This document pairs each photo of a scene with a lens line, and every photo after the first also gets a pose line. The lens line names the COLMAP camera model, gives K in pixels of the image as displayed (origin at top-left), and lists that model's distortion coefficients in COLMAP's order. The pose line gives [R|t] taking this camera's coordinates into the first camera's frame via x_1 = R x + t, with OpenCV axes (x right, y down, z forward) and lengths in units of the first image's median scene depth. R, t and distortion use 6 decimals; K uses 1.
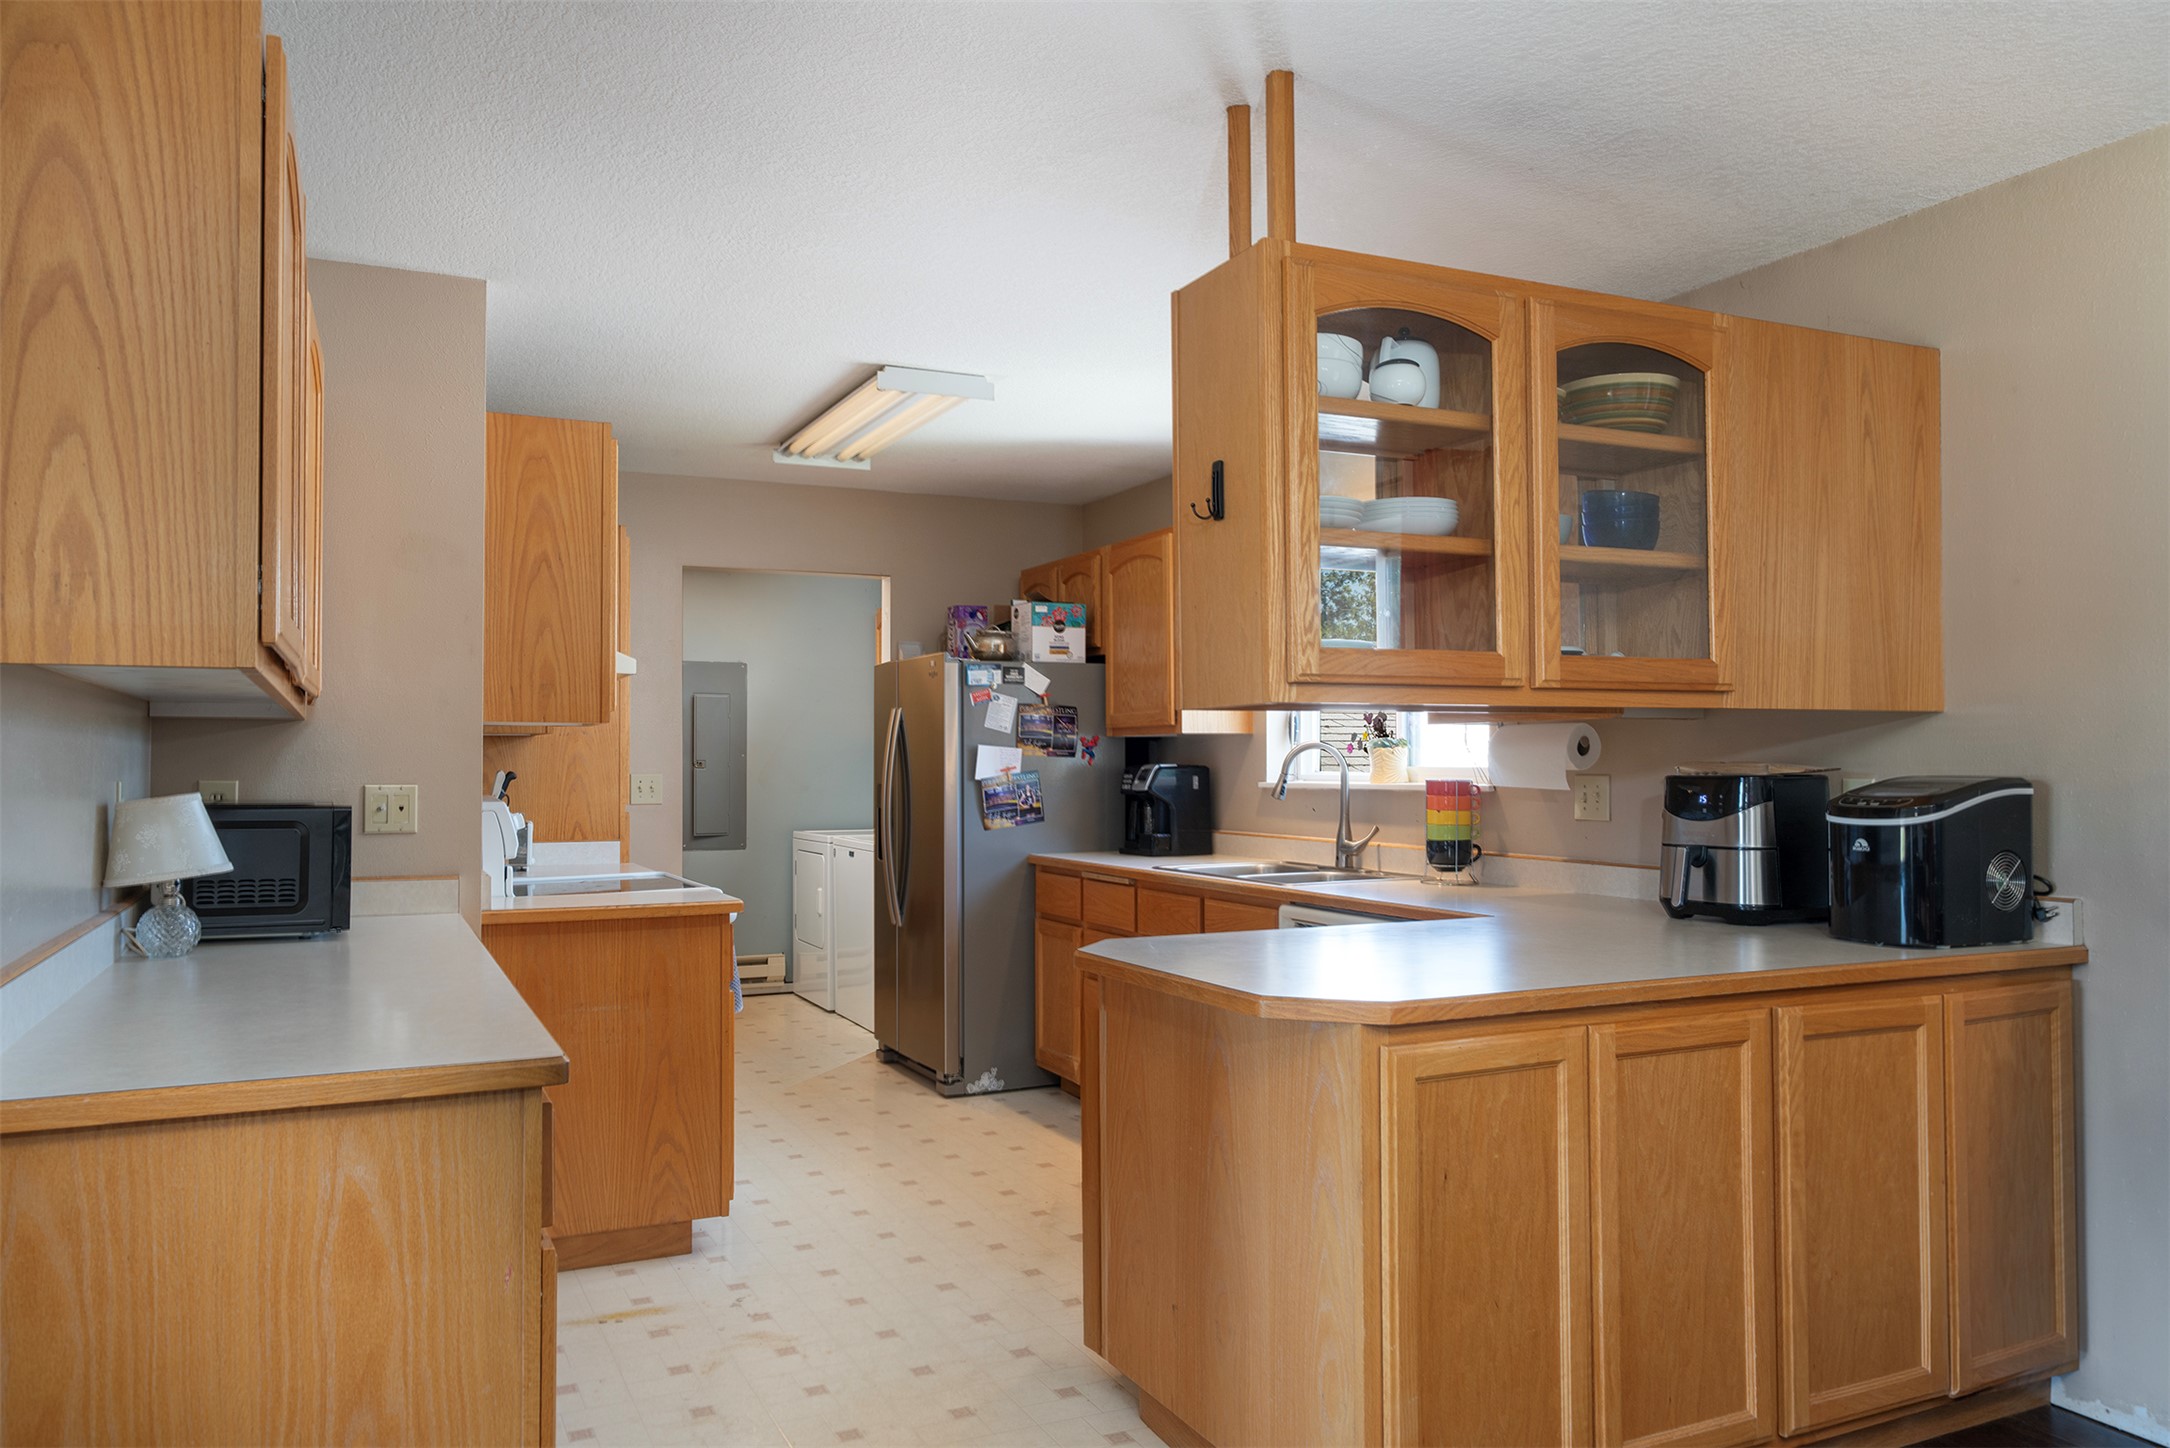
lens RADIAL K [[1516.0, 0, 1085.0], [0, 1516.0, 724.0], [0, 0, 1]] dist [0.047020, 0.000585]
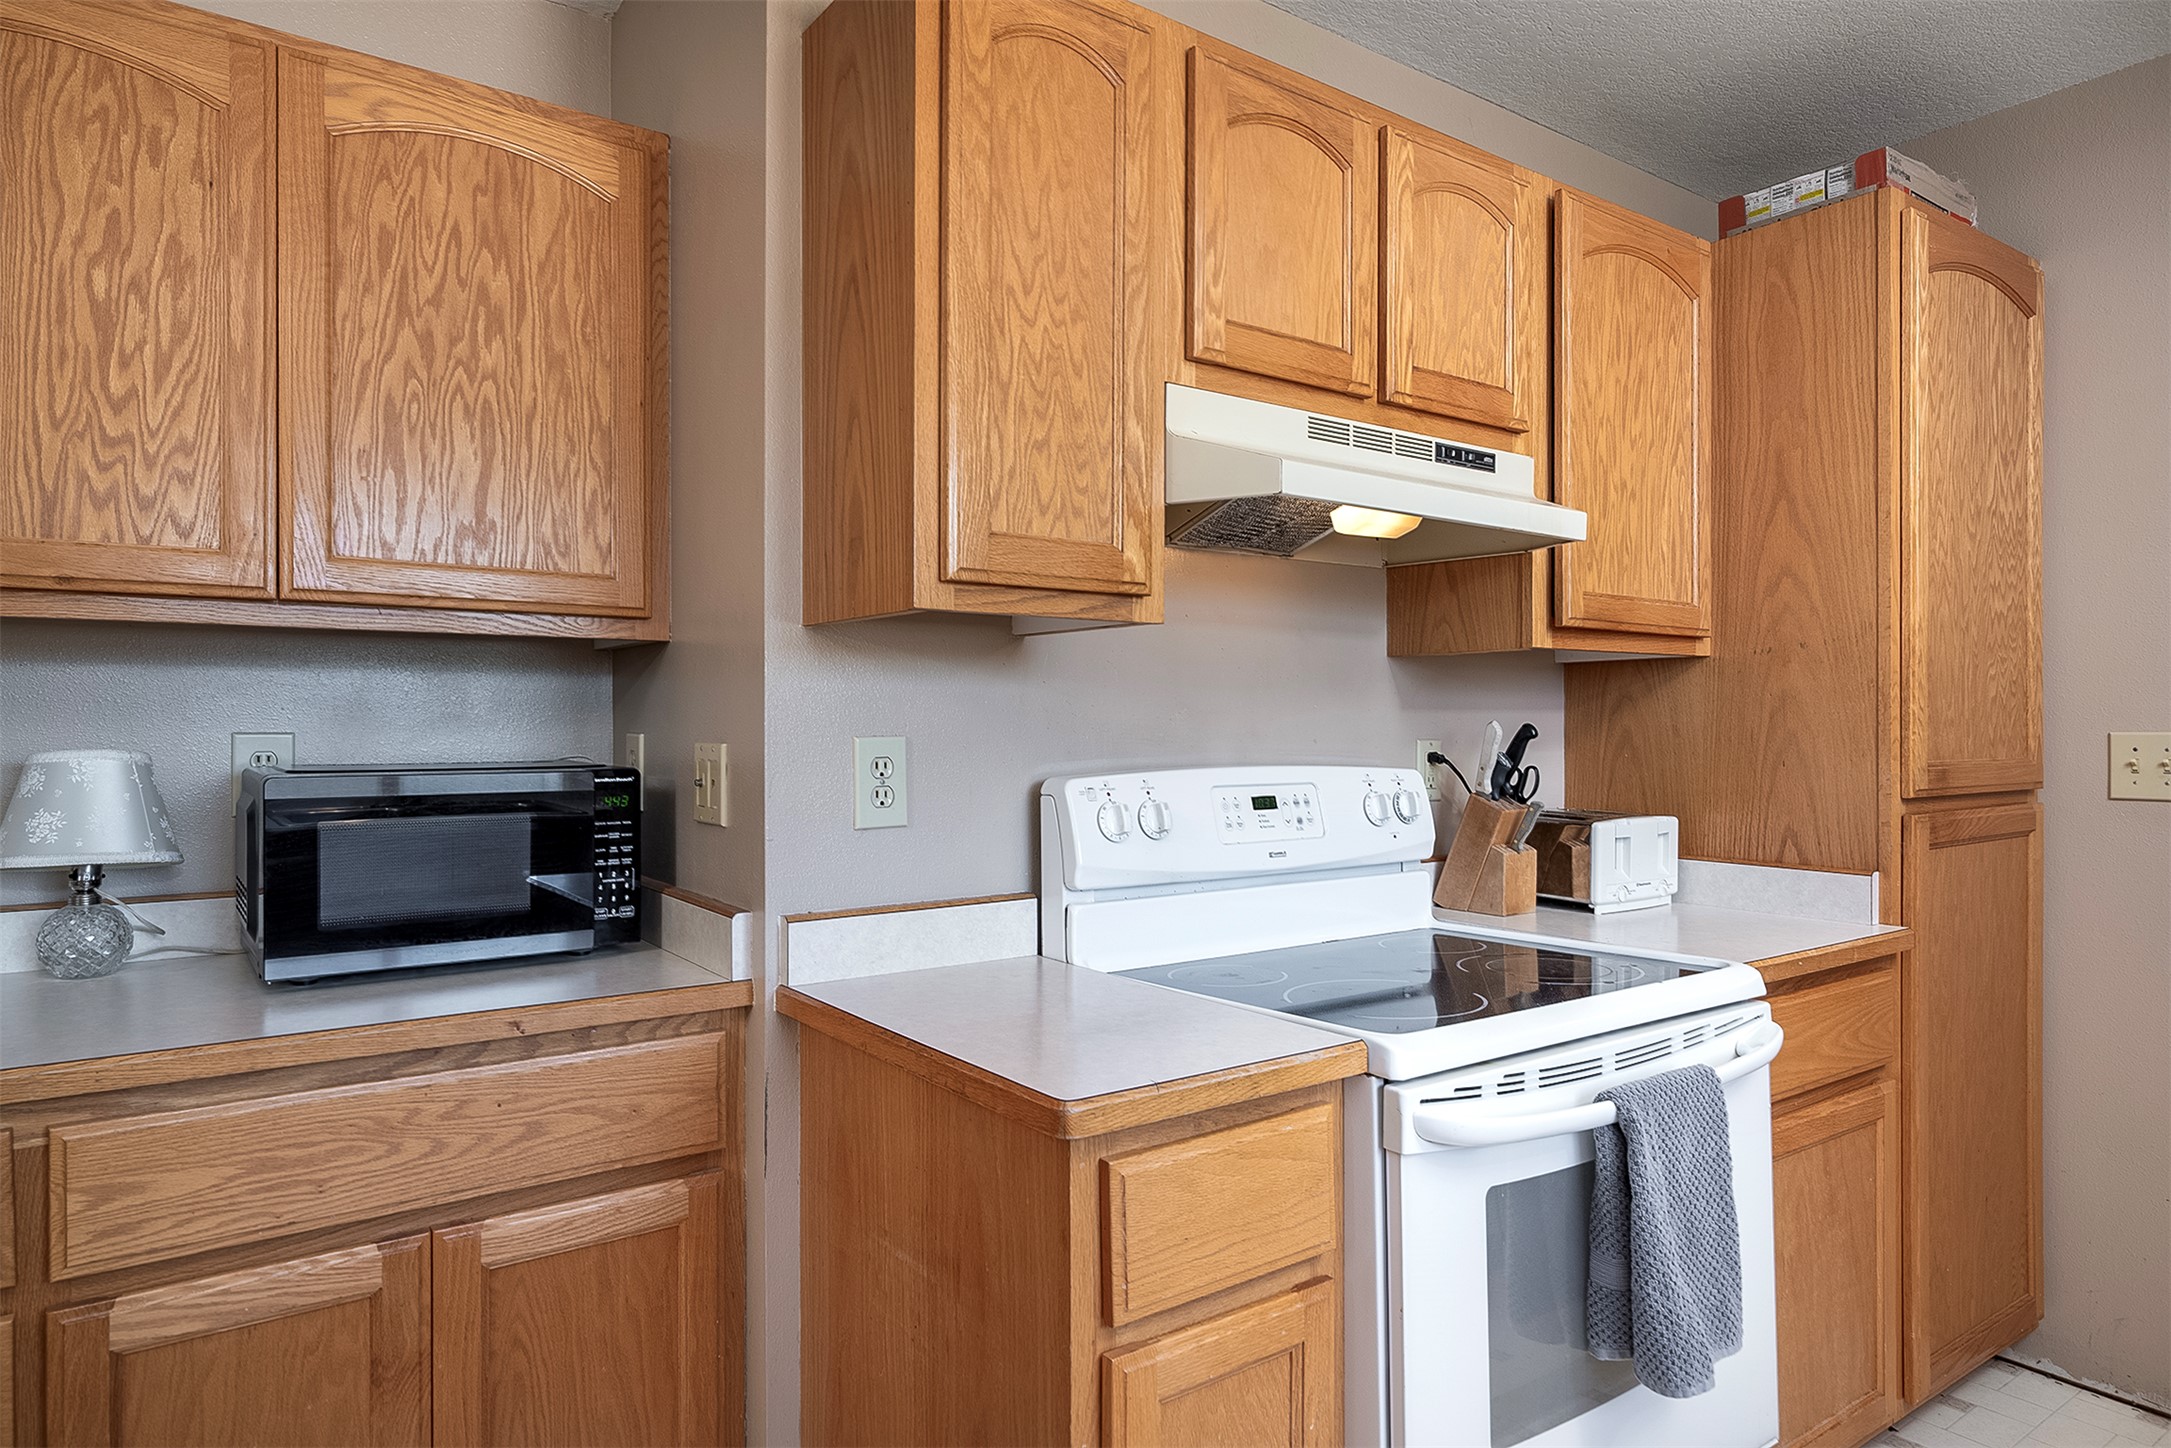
lens RADIAL K [[1289.9, 0, 1085.5], [0, 1289.9, 724.0], [0, 0, 1]] dist [-0.000642, -0.000069]
pose [[0.175306, 0.003344, -0.984508, 0.083344], [0.022235, 0.999726, 0.007355, 0.044101], [0.984263, -0.023179, 0.175183, 1.433363]]
